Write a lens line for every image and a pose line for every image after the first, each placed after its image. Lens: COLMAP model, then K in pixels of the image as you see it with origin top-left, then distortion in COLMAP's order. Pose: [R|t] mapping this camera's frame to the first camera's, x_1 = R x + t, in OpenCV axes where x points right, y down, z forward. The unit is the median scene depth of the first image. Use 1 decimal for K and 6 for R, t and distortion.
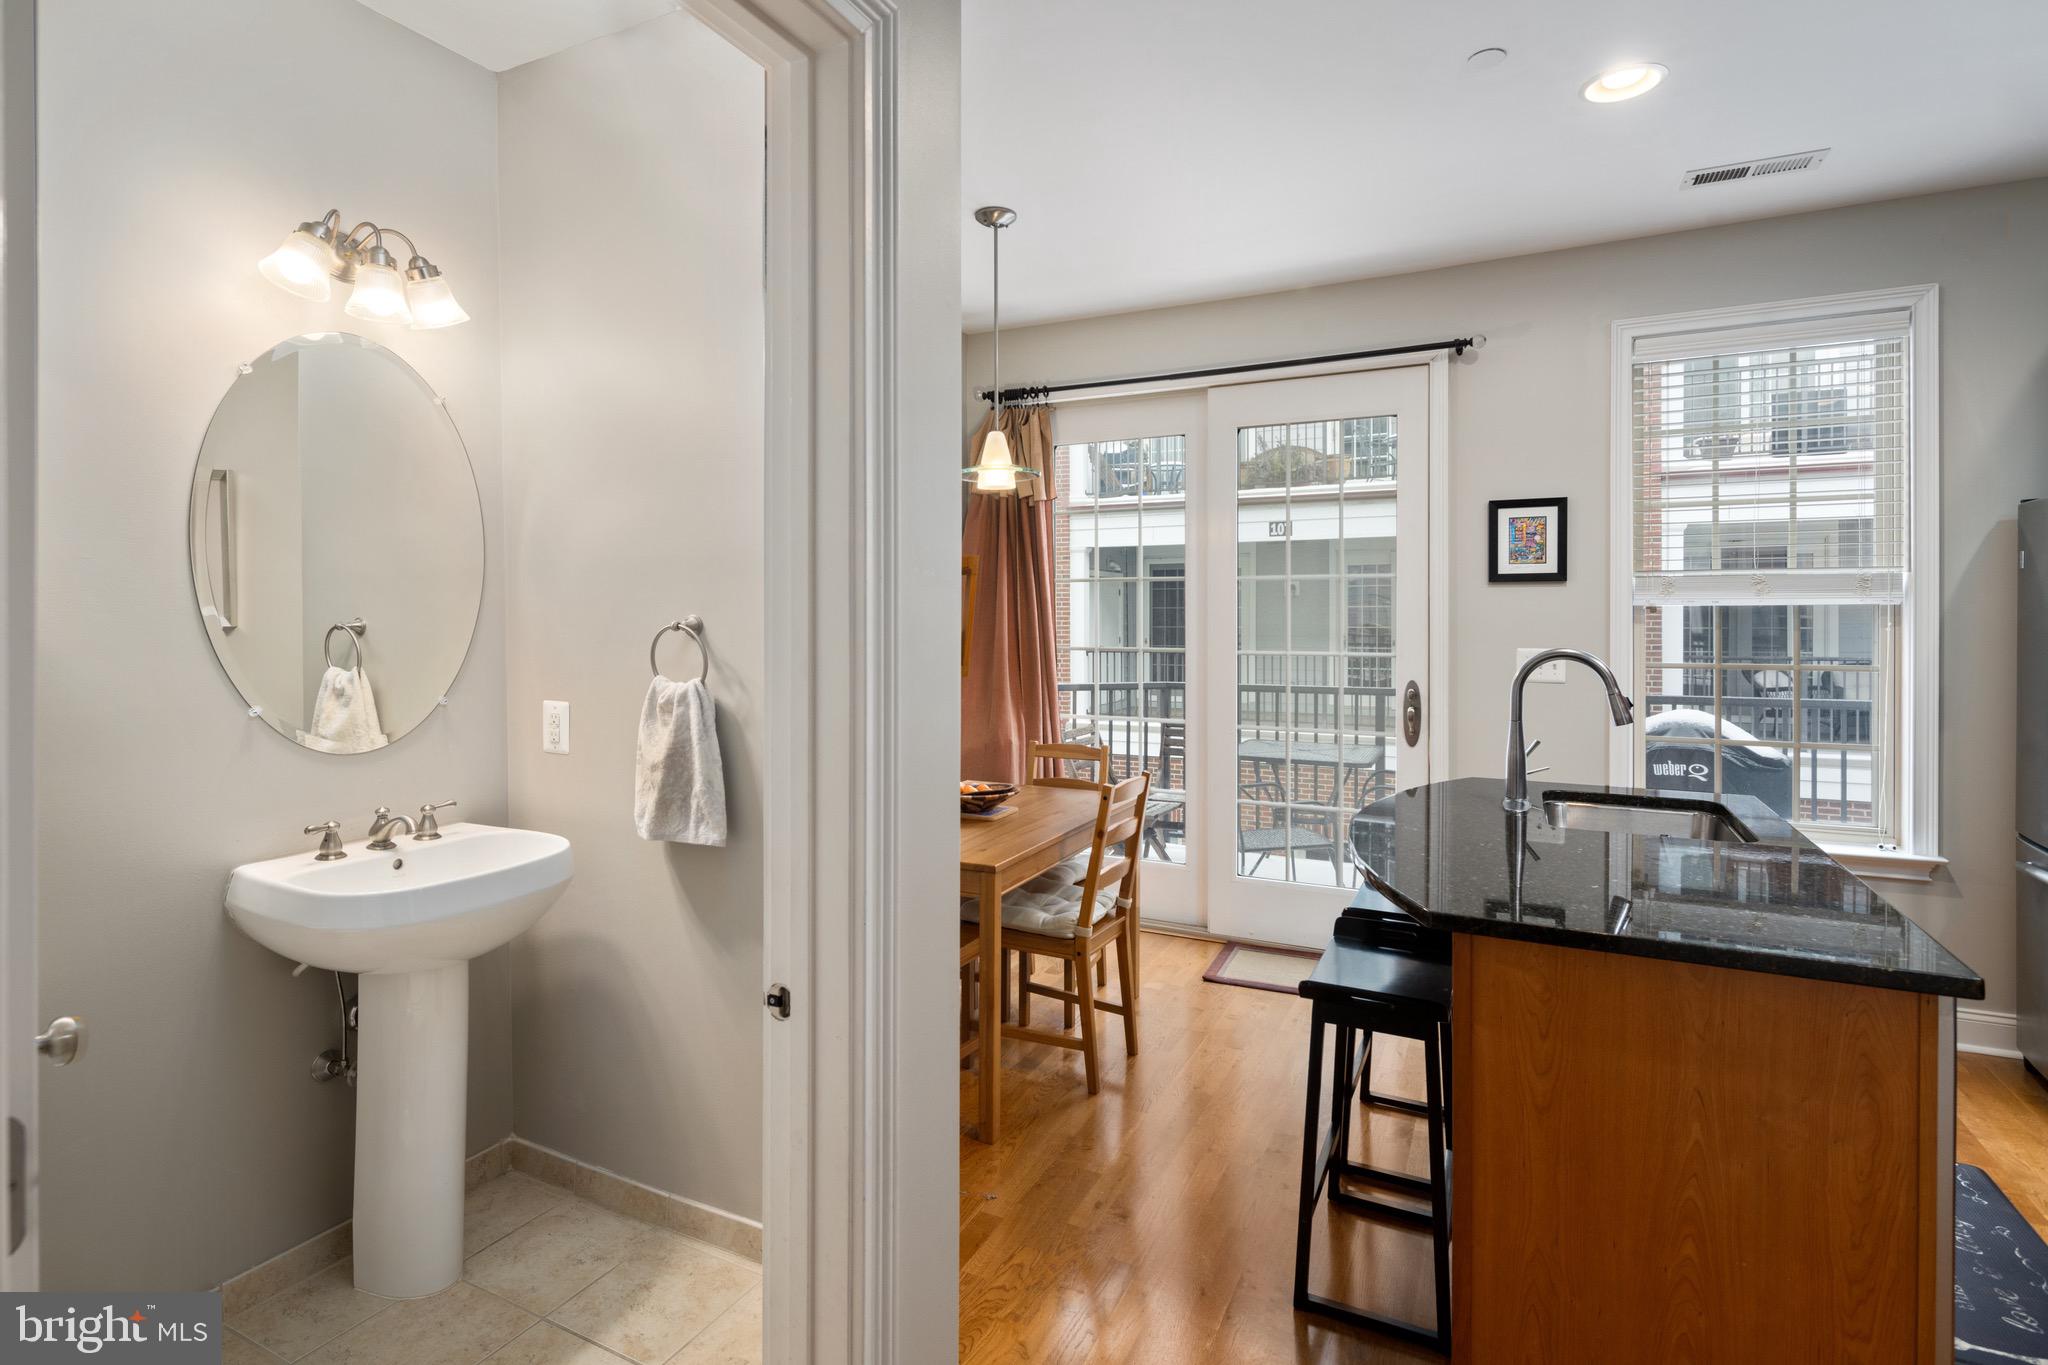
lens RADIAL K [[1019.5, 0, 1001.4], [0, 1019.5, 620.3], [0, 0, 1]] dist [-0.000901, -0.002880]
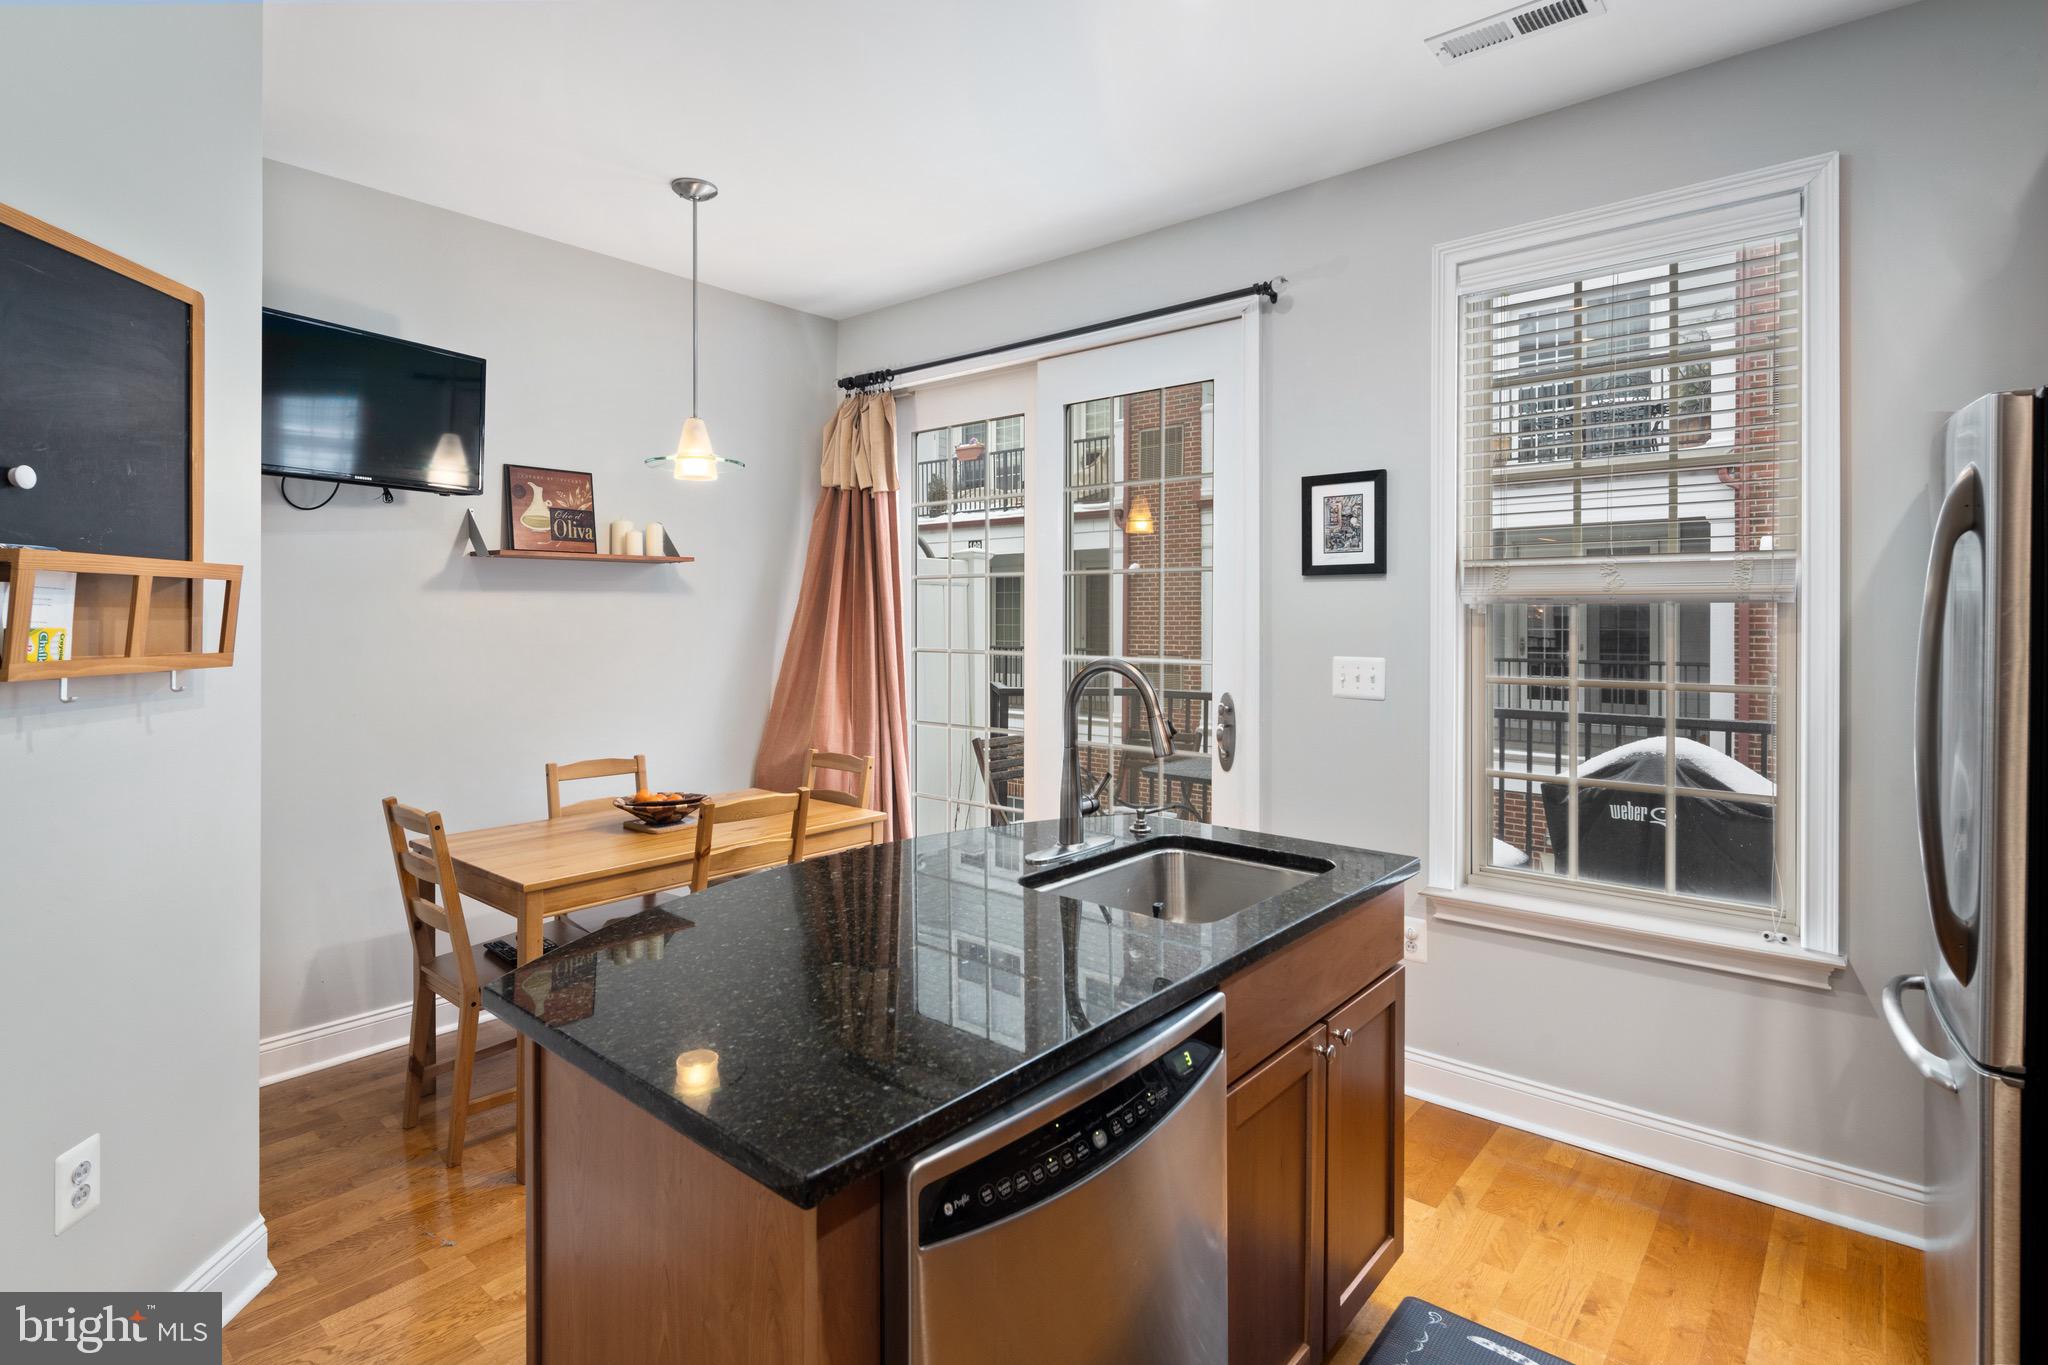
lens RADIAL K [[1019.5, 0, 1009.4], [0, 1019.5, 619.2], [0, 0, 1]] dist [-0.000901, -0.002880]
pose [[0.970857, 0.004087, -0.239625, 0.450347], [-0.004410, 0.999990, -0.000815, -0.000487], [0.239619, 0.001848, 0.970865, 0.144466]]
